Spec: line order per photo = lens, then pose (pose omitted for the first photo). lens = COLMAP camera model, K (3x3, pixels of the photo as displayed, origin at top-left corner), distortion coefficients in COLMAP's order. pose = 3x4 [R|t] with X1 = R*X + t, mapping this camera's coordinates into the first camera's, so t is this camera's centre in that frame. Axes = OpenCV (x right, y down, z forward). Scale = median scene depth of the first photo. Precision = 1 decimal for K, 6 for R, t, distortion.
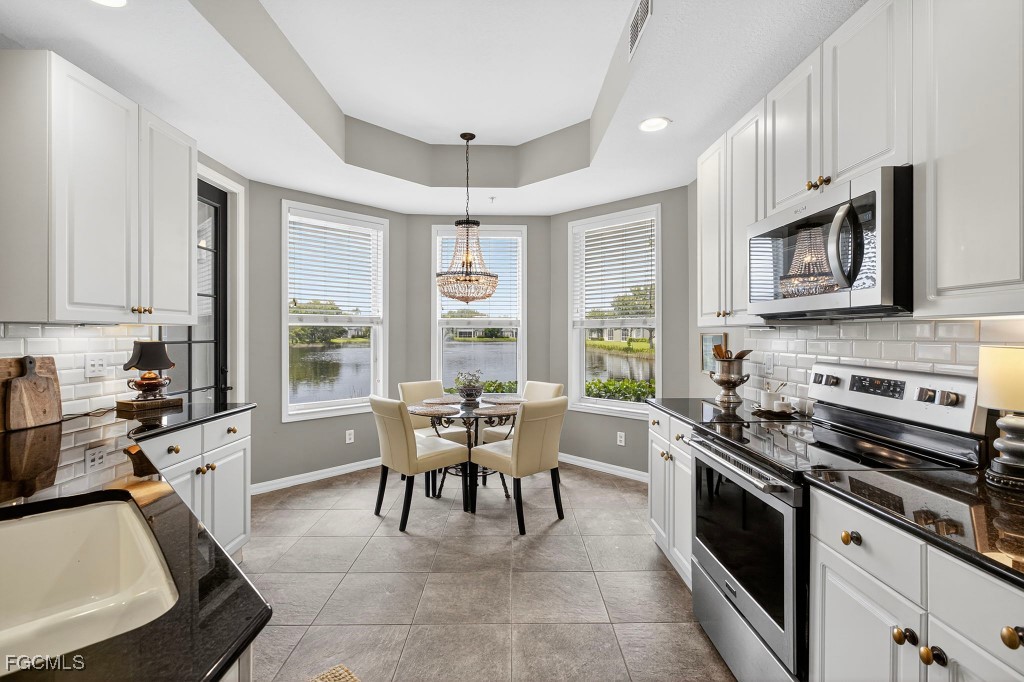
lens RADIAL K [[456.3, 0, 518.6], [0, 456.3, 335.5], [0, 0, 1]] dist [-0.002616, 0.000061]
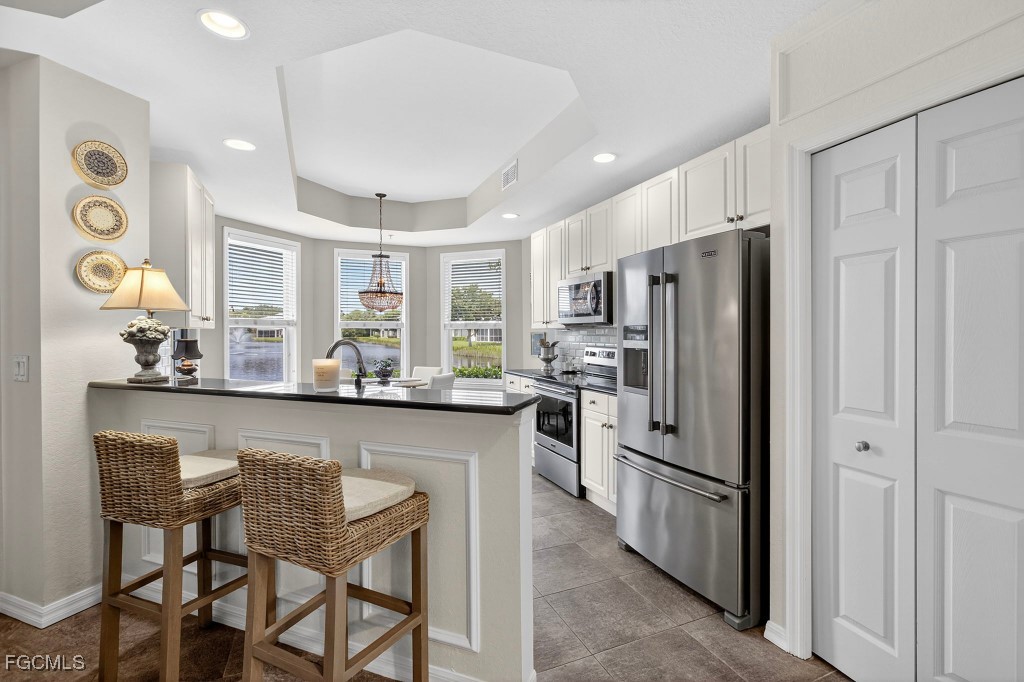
lens RADIAL K [[456.3, 0, 518.6], [0, 456.3, 335.5], [0, 0, 1]] dist [-0.002616, 0.000061]
pose [[0.922330, -0.005744, 0.386361, -0.358262], [0.004752, 0.999983, 0.003522, 0.000616], [-0.386375, -0.001413, 0.922341, -0.651450]]
